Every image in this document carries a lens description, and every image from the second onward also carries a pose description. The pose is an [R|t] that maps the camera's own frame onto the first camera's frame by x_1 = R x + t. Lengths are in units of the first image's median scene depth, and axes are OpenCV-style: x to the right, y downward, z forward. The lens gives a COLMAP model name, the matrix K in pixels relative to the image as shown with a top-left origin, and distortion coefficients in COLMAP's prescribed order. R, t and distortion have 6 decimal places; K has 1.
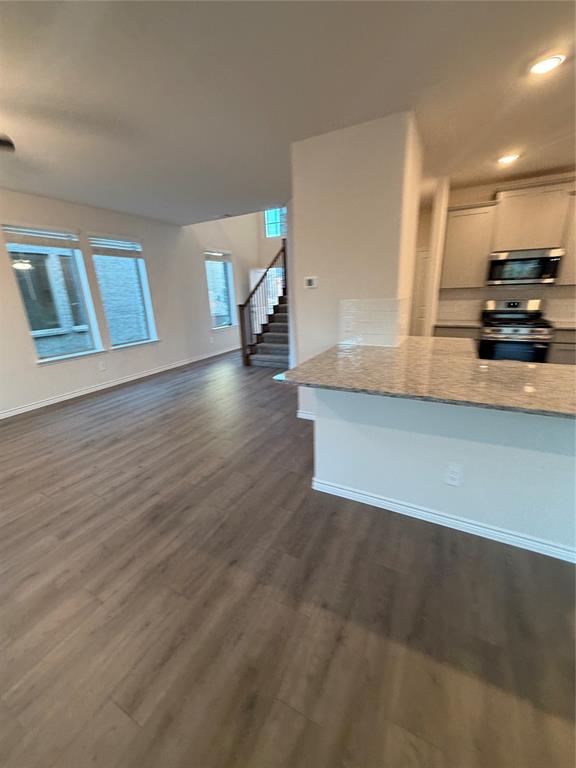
lens RADIAL K [[304.7, 0, 285.5], [0, 304.7, 382.1], [0, 0, 1]] dist [-0.000976, -0.000115]
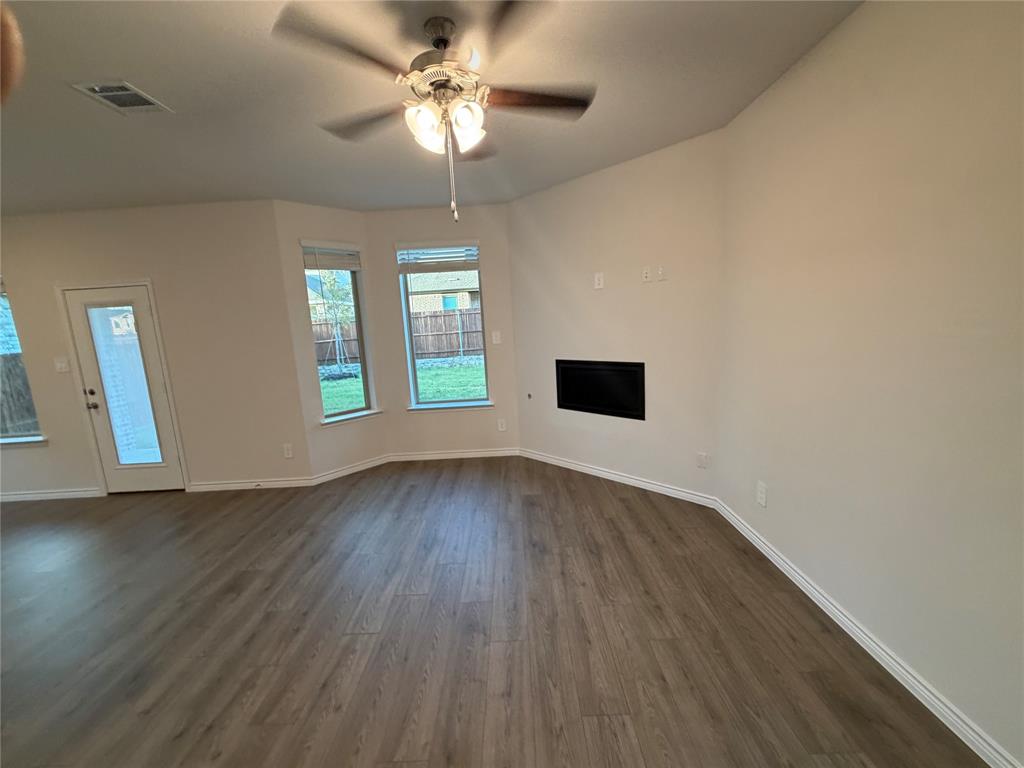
lens RADIAL K [[410.5, 0, 510.7], [0, 410.5, 385.9], [0, 0, 1]] dist [0.000498, -0.000170]
pose [[-0.882287, 0.156080, -0.444082, -0.598591], [-0.051429, 0.905815, 0.420541, -0.401352], [0.467894, 0.393877, -0.791162, 1.296525]]
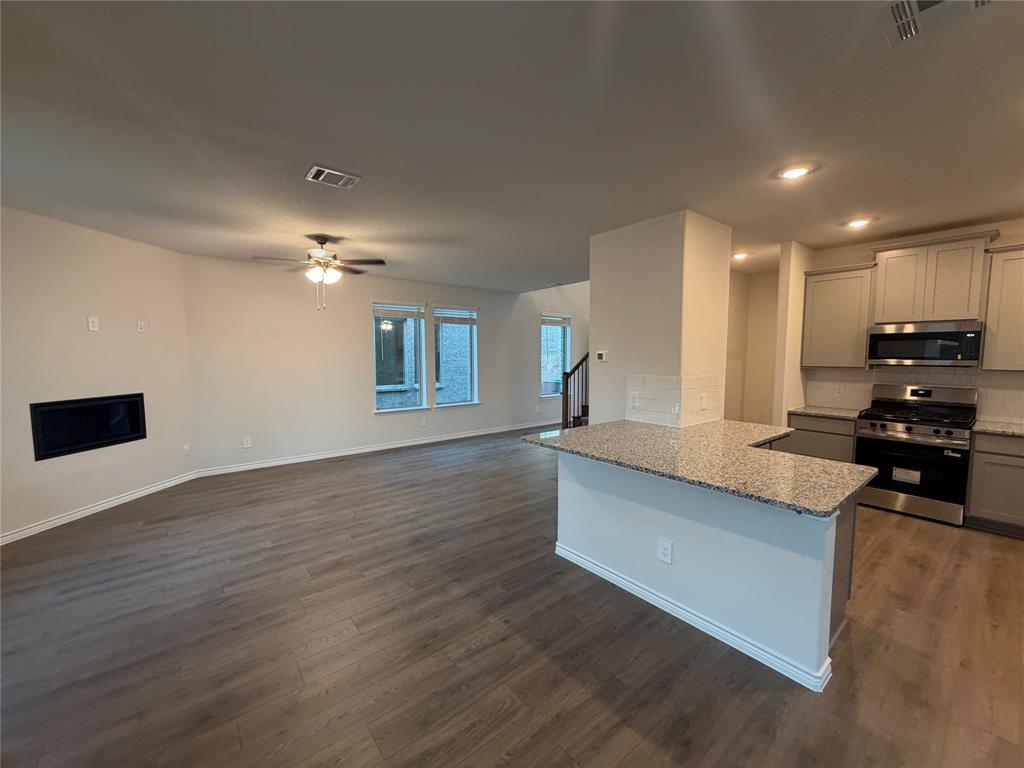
lens RADIAL K [[405.5, 0, 505.8], [0, 405.5, 388.2], [0, 0, 1]] dist [0.000847, 0.000015]
pose [[0.916293, 0.066872, -0.394886, 0.343777], [-0.144678, 0.974651, -0.170658, 0.052730], [0.373464, 0.213504, 0.902741, -0.319413]]
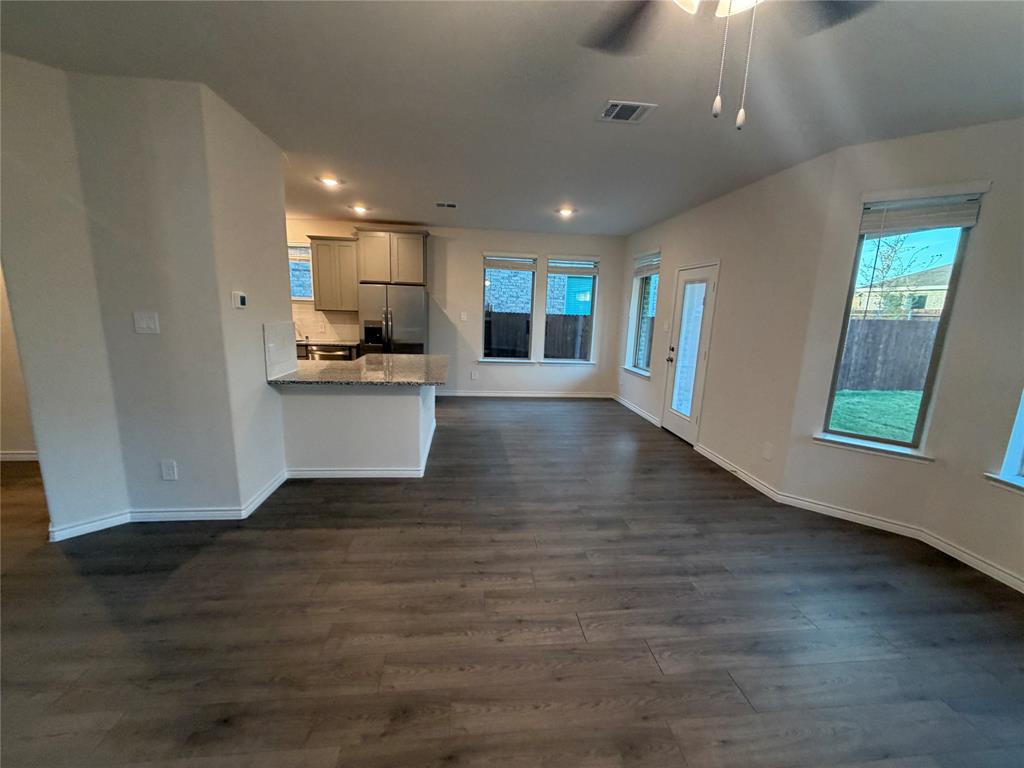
lens RADIAL K [[405.5, 0, 505.8], [0, 405.5, 388.2], [0, 0, 1]] dist [0.000847, 0.000015]
pose [[-0.552651, -0.151121, 0.819597, -1.042541], [0.226517, 0.919165, 0.322219, -0.317070], [-0.802039, 0.363728, -0.473746, 1.062369]]
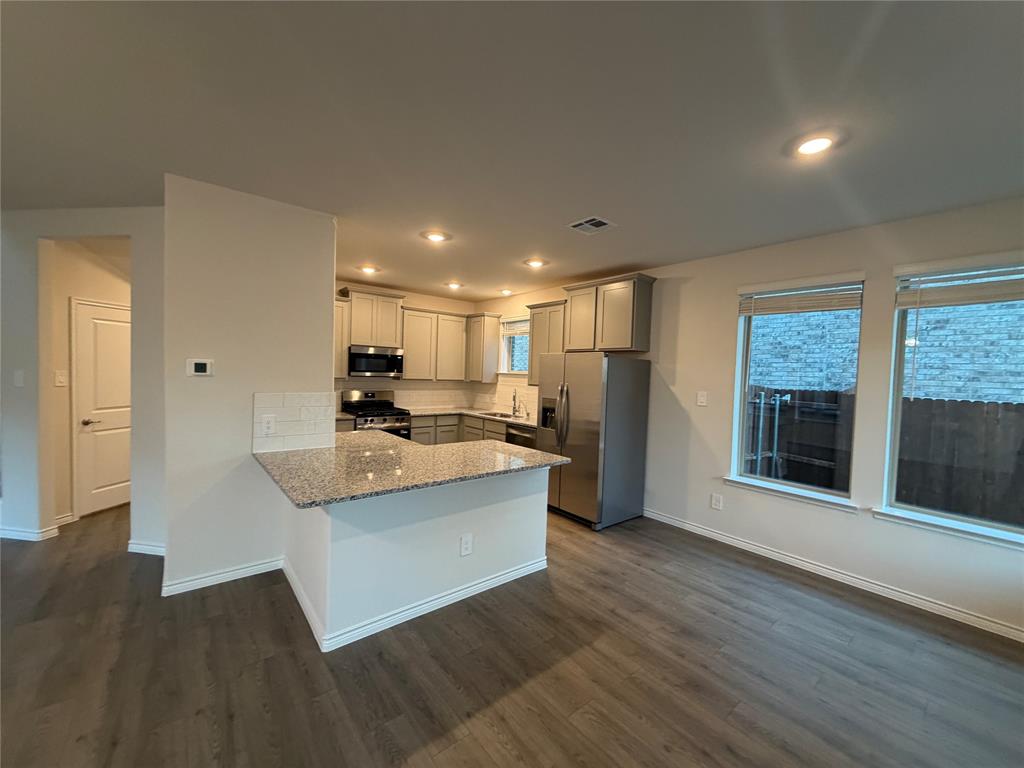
lens RADIAL K [[406.2, 0, 514.4], [0, 406.2, 386.4], [0, 0, 1]] dist [-0.000976, -0.000115]
pose [[0.386482, 0.012364, 0.922214, -0.483850], [0.224086, 0.968689, -0.106897, -0.041956], [-0.894660, 0.247969, 0.371610, 0.075334]]
